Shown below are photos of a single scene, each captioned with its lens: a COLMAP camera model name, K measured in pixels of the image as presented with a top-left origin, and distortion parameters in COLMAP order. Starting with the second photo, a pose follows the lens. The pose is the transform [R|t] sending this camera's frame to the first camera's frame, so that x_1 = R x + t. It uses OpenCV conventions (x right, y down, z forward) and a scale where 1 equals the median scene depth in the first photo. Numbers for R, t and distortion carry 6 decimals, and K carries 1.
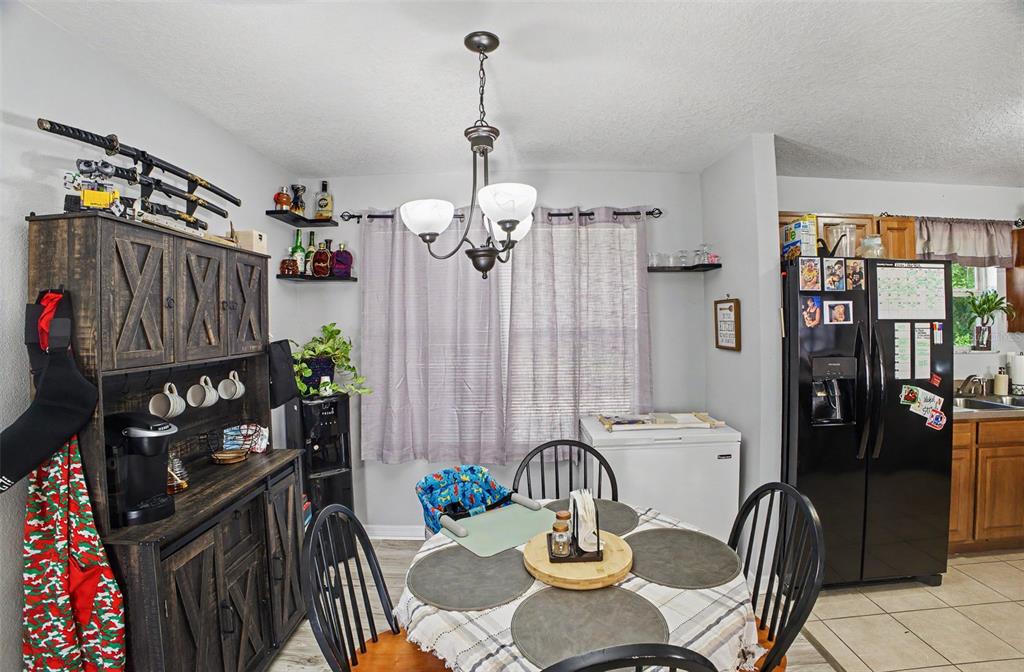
lens RADIAL K [[466.4, 0, 513.5], [0, 466.4, 312.8], [0, 0, 1]] dist [-0.108824, 0.020804]
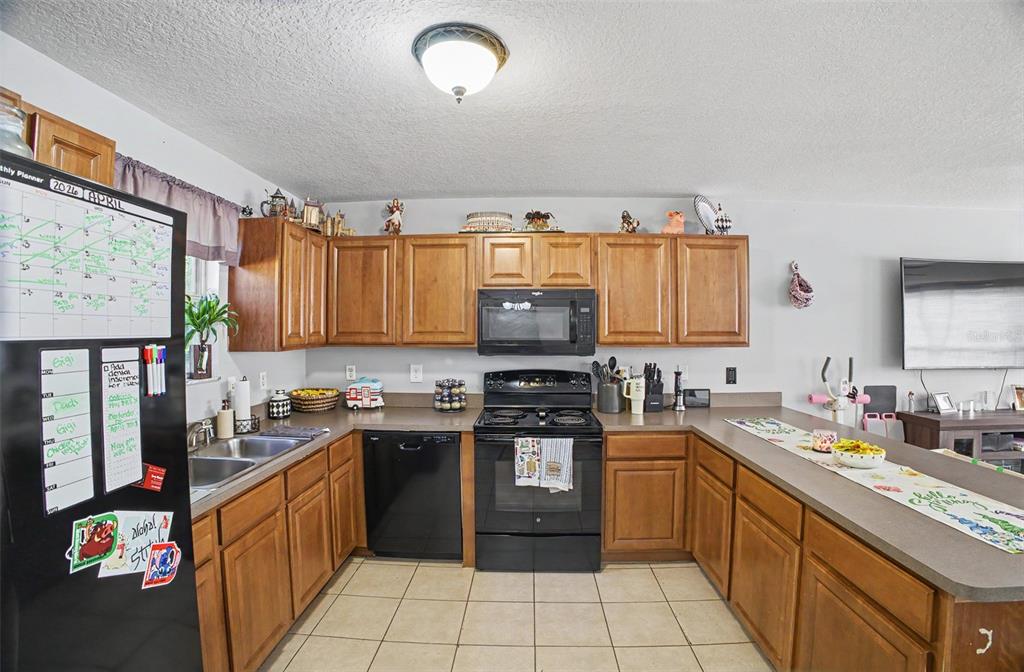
lens RADIAL K [[458.9, 0, 513.5], [0, 458.9, 325.8], [0, 0, 1]] dist [-0.128463, 0.029988]
pose [[0.042898, 0.009241, 0.999037, 0.570909], [-0.010664, 0.999904, -0.008791, 0.002135], [-0.999023, -0.010276, 0.042992, 0.606109]]
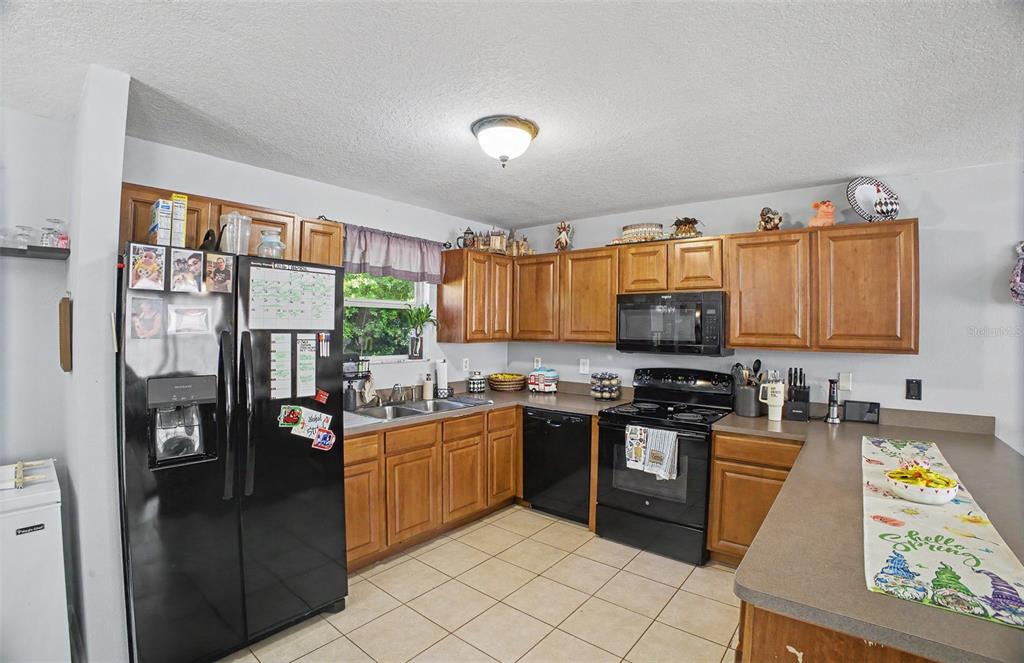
lens RADIAL K [[461.6, 0, 510.6], [0, 461.6, 326.7], [0, 0, 1]] dist [-0.127349, 0.030498]
pose [[0.639100, 0.012806, 0.769017, 0.499393], [-0.021951, 0.999758, 0.001594, -0.001984], [-0.768811, -0.017900, 0.639226, 0.074057]]
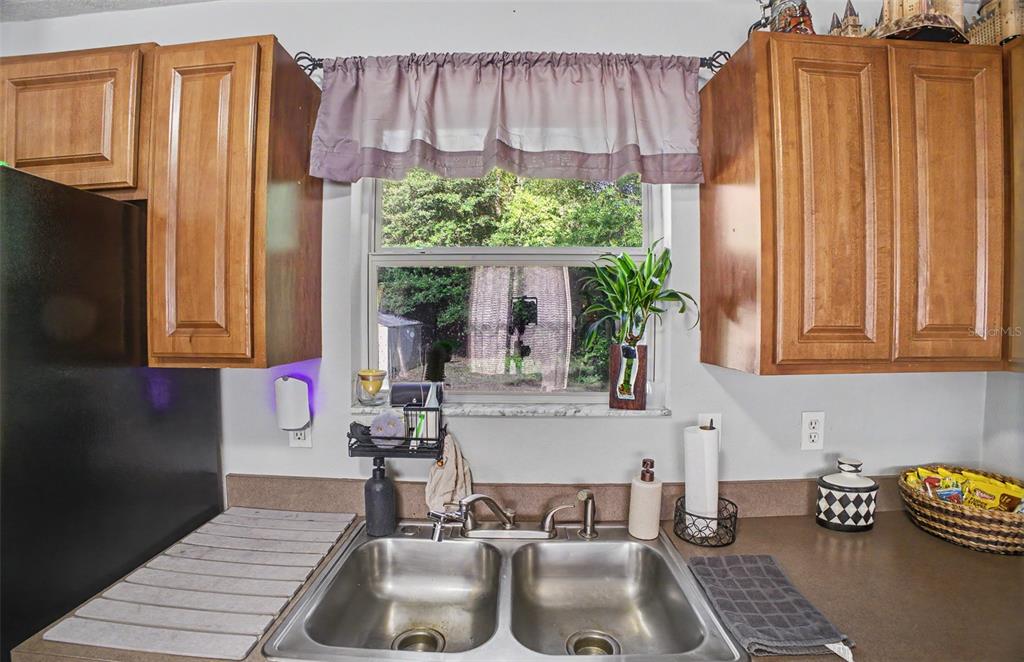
lens RADIAL K [[461.6, 0, 510.6], [0, 461.6, 326.2], [0, 0, 1]] dist [-0.127349, 0.030498]
pose [[0.999580, 0.005819, -0.028402, 1.409984], [-0.004820, 0.999372, 0.035112, 0.002298], [0.028588, -0.034960, 0.998980, 0.804639]]
